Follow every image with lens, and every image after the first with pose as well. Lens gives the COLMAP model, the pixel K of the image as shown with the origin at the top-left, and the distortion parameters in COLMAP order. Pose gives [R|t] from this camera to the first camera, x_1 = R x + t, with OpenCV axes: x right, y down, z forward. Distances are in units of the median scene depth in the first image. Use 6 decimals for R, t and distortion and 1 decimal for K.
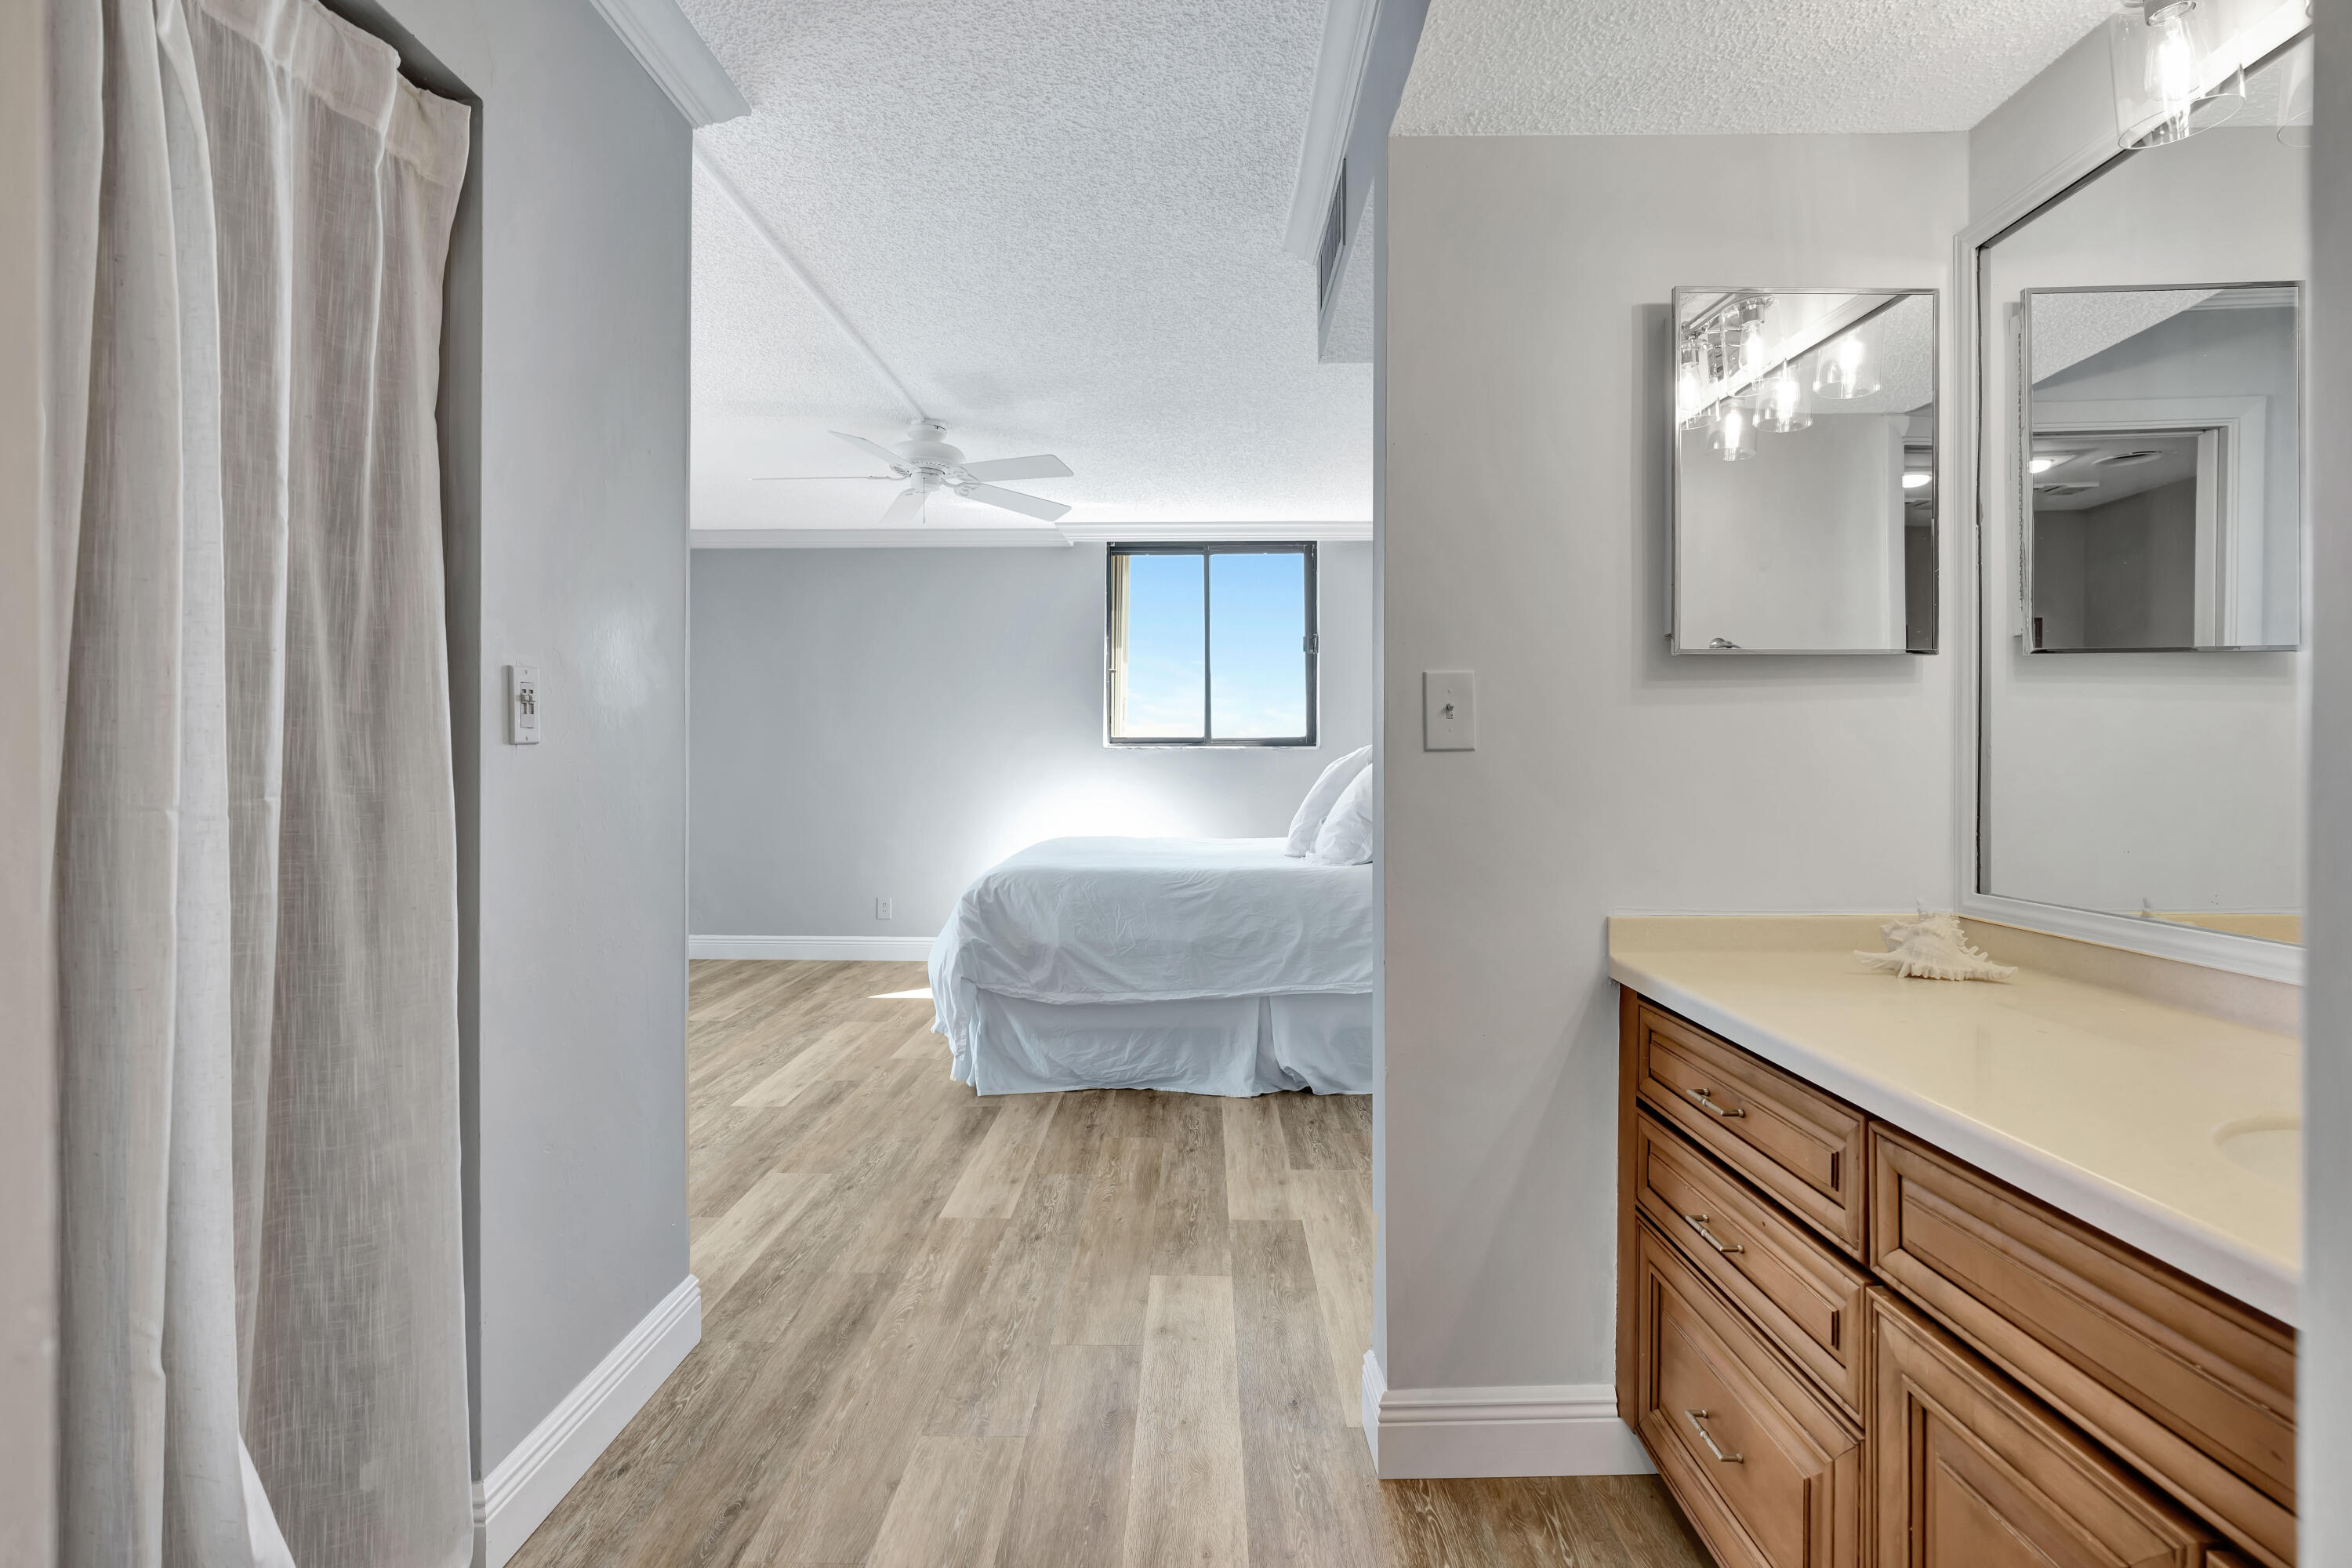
lens RADIAL K [[1120.0, 0, 1184.8], [0, 1120.0, 761.8], [0, 0, 1]] dist [-0.000903, 0.000052]
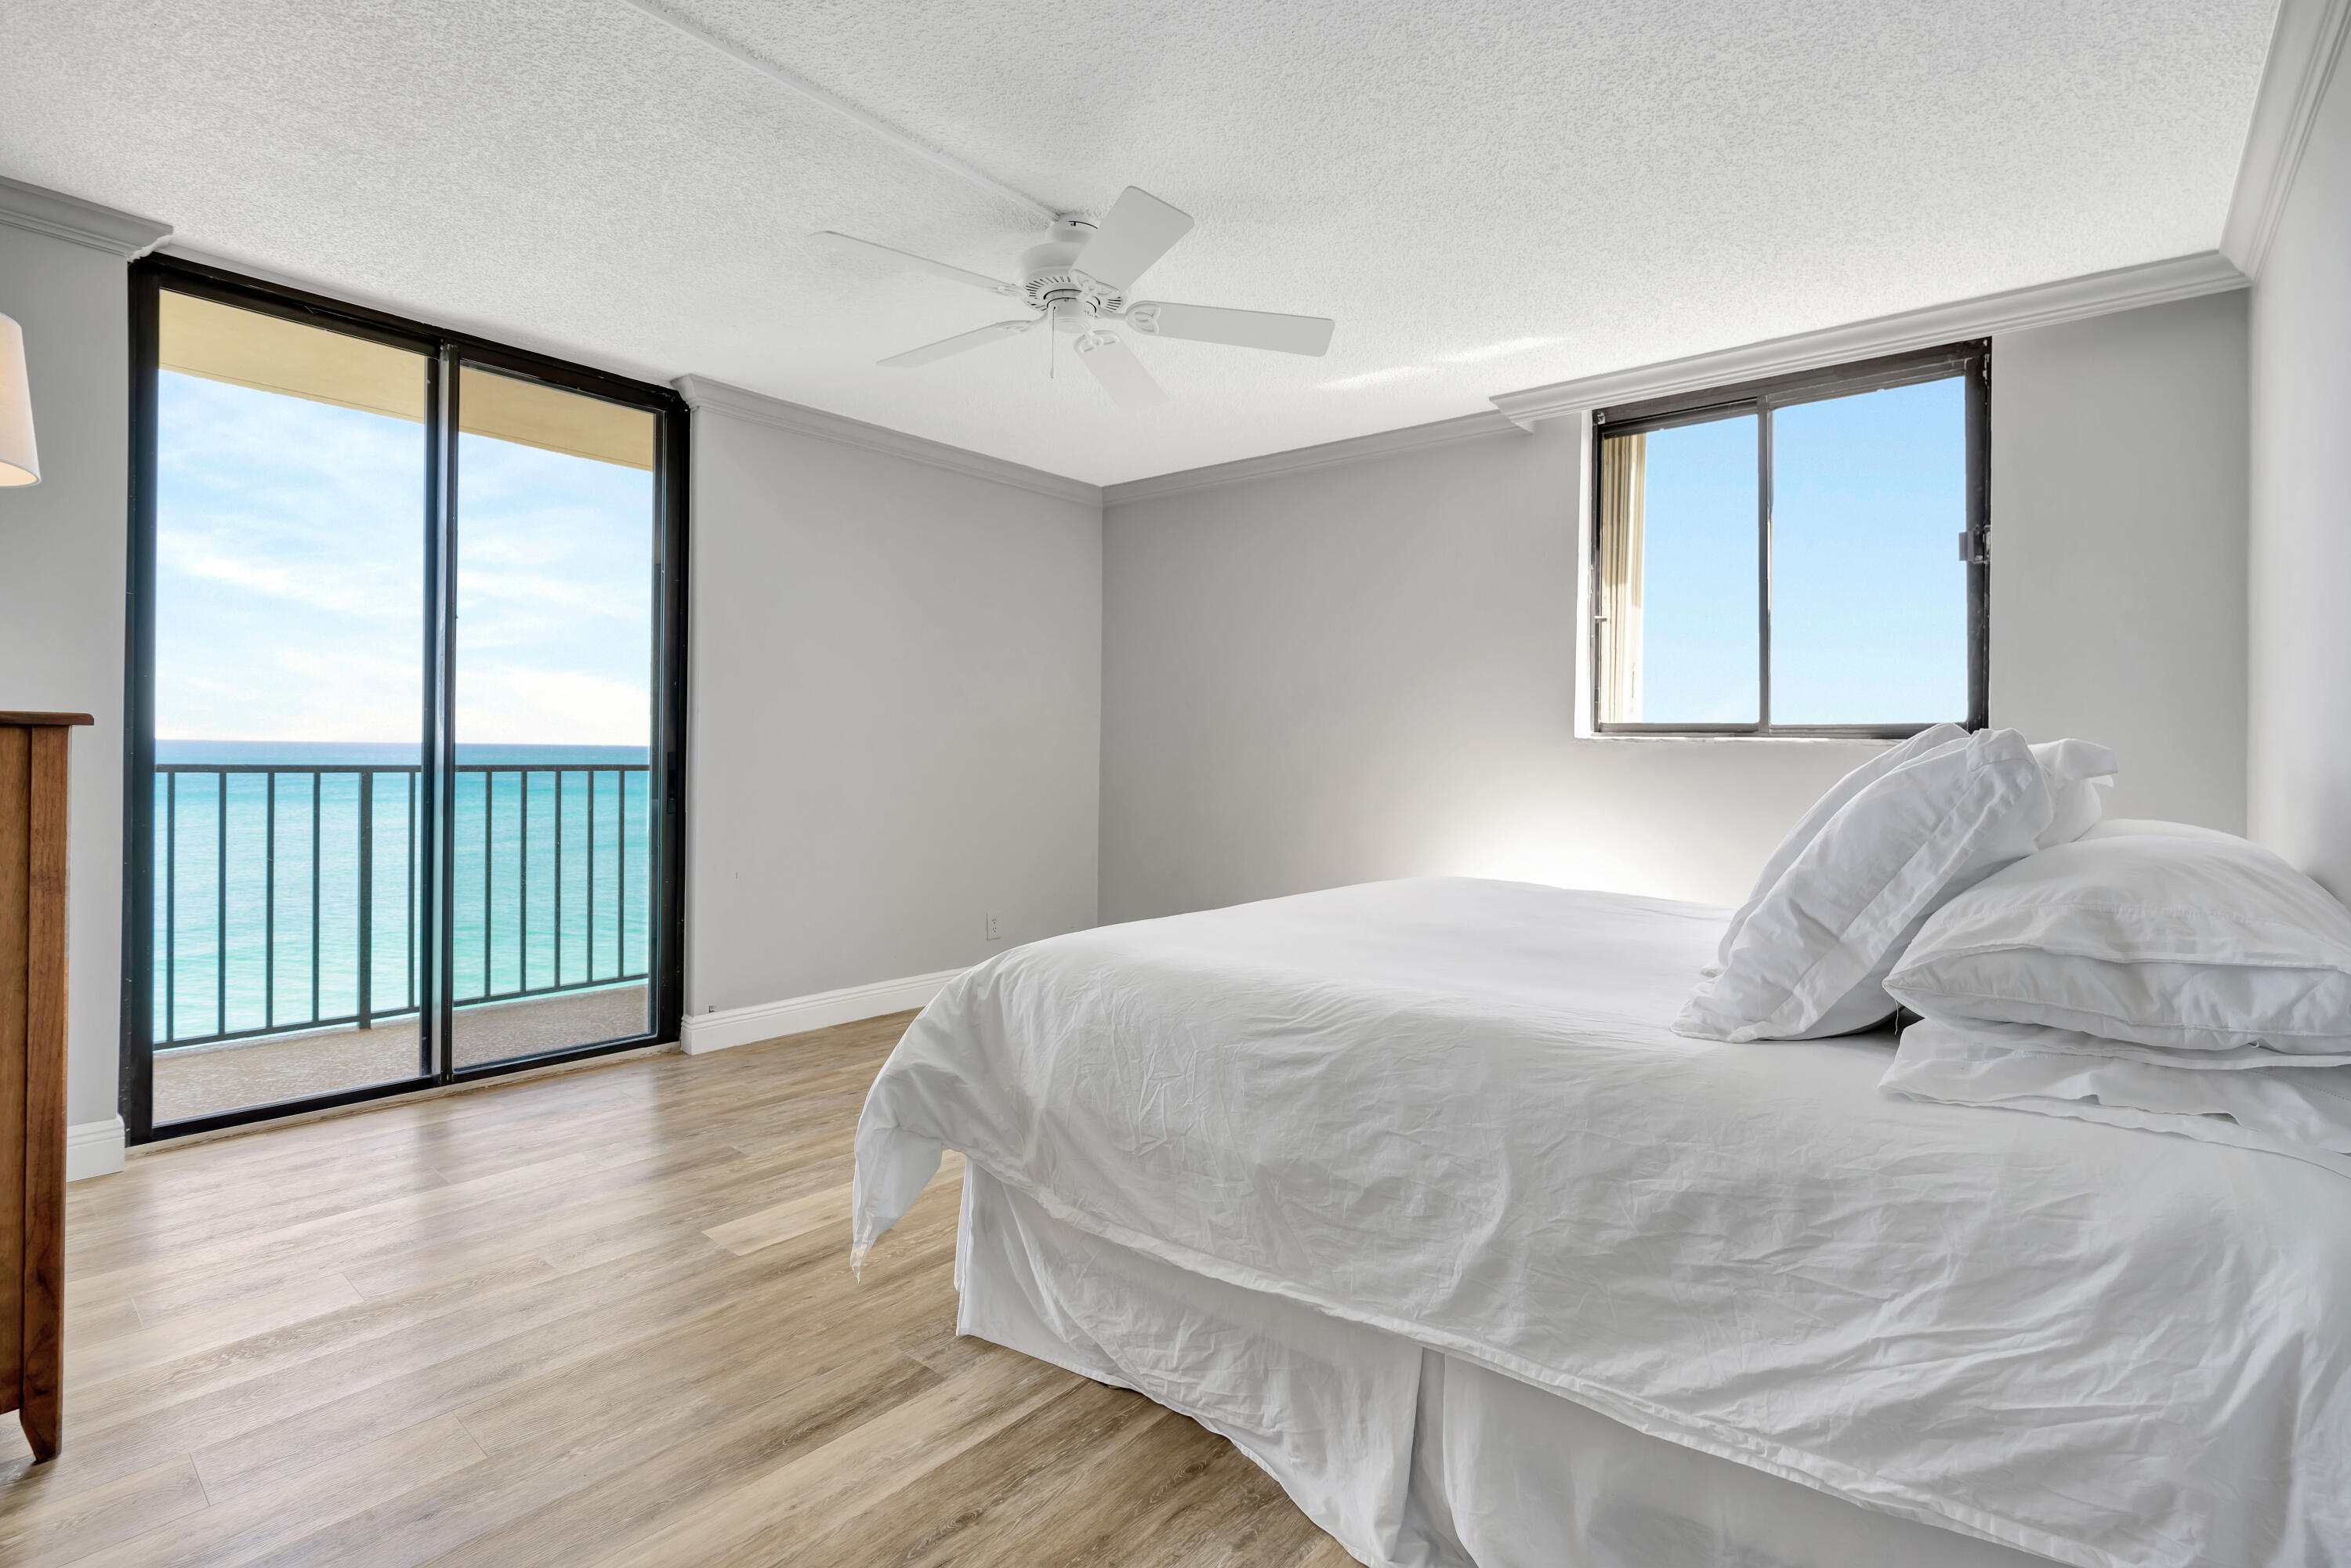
lens RADIAL K [[1119.5, 0, 1134.8], [0, 1119.5, 750.8], [0, 0, 1]] dist [-0.000903, 0.000052]
pose [[0.778036, 0.020653, -0.627880, 0.239358], [-0.023328, 0.999720, 0.003978, -0.003751], [0.627786, 0.011552, 0.778300, 0.612695]]
